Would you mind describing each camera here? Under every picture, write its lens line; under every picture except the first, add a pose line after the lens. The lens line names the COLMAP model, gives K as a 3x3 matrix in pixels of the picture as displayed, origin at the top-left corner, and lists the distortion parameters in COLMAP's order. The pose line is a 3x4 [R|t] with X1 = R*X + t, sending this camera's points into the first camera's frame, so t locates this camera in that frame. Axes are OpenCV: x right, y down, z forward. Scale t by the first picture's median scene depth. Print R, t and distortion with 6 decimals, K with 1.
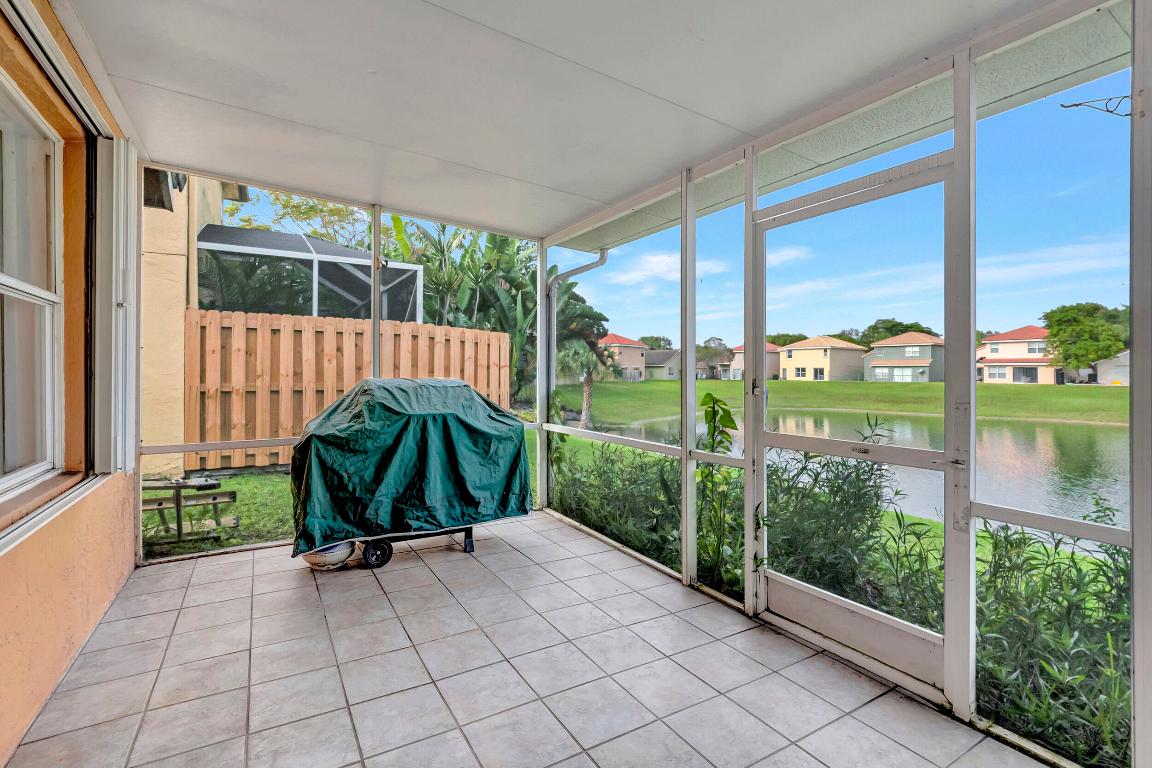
lens RADIAL K [[519.3, 0, 574.1], [0, 519.3, 379.6], [0, 0, 1]] dist [-0.004744, 0.000445]
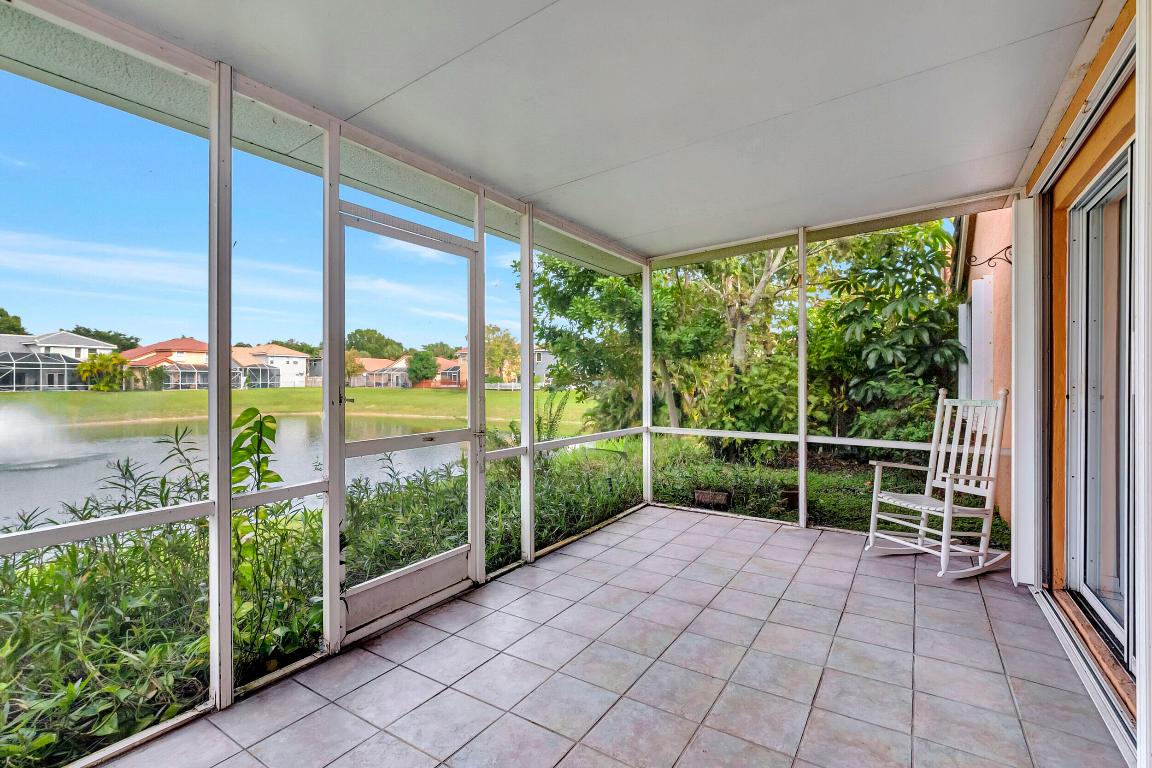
lens RADIAL K [[519.3, 0, 580.5], [0, 519.3, 377.9], [0, 0, 1]] dist [-0.004744, 0.000445]
pose [[-0.435107, -0.009454, 0.900329, -0.700412], [0.002972, 0.999924, 0.011936, -0.026223], [-0.900374, 0.007869, -0.435046, 1.112278]]
